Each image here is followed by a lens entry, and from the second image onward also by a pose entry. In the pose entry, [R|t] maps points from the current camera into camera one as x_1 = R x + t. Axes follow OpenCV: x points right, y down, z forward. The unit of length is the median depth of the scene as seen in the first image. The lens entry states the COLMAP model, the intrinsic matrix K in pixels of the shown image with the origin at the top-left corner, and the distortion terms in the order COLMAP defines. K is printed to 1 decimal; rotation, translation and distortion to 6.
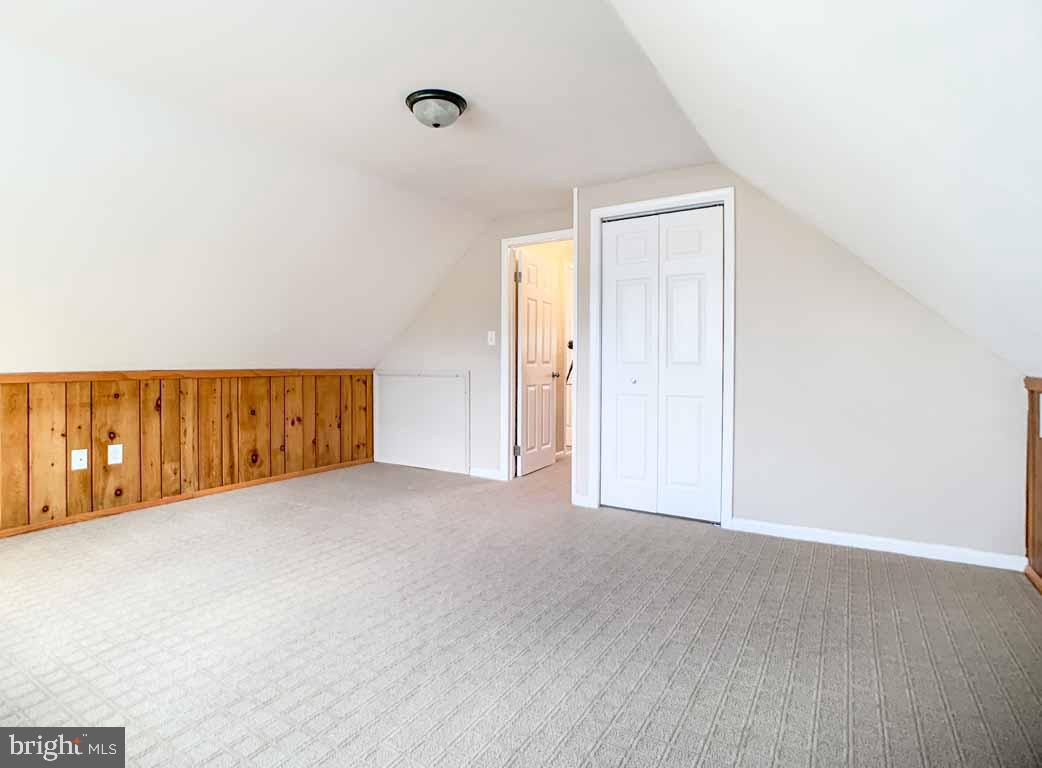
lens RADIAL K [[535.7, 0, 523.9], [0, 535.7, 369.4], [0, 0, 1]] dist [-0.041525, -0.001190]
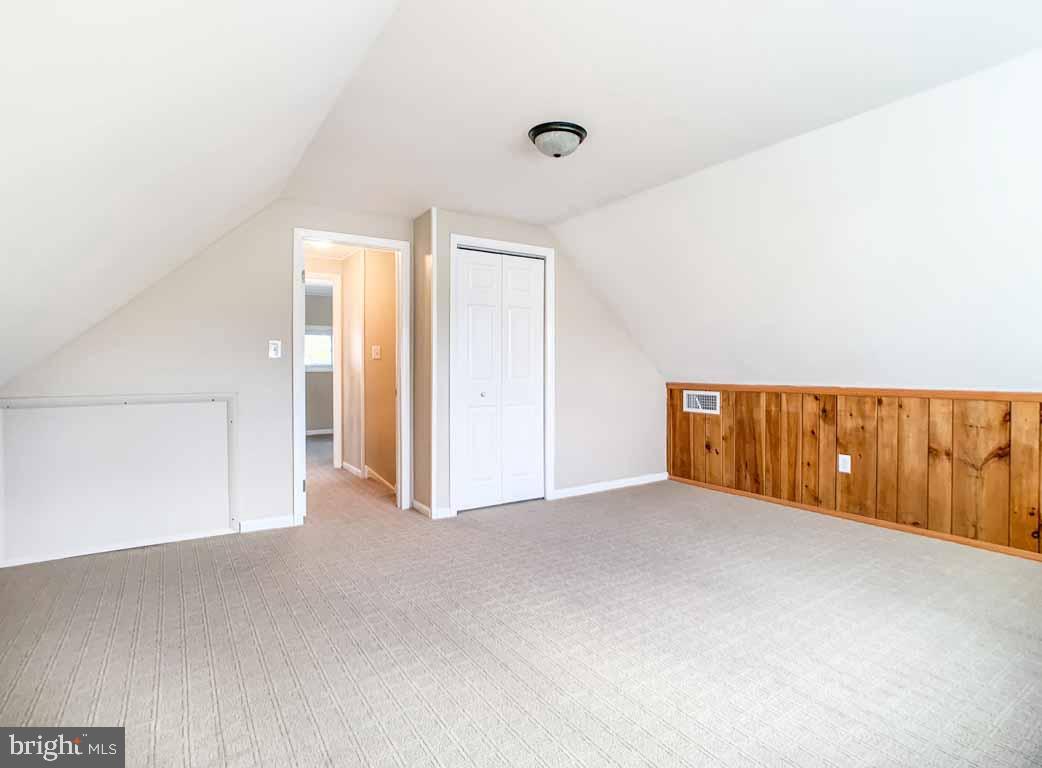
lens RADIAL K [[535.7, 0, 523.9], [0, 535.7, 369.4], [0, 0, 1]] dist [-0.041525, -0.001190]
pose [[0.408585, -0.006110, 0.912700, -0.894806], [0.013149, 0.999913, 0.000808, -0.034614], [-0.912626, 0.011671, 0.408630, 0.505799]]
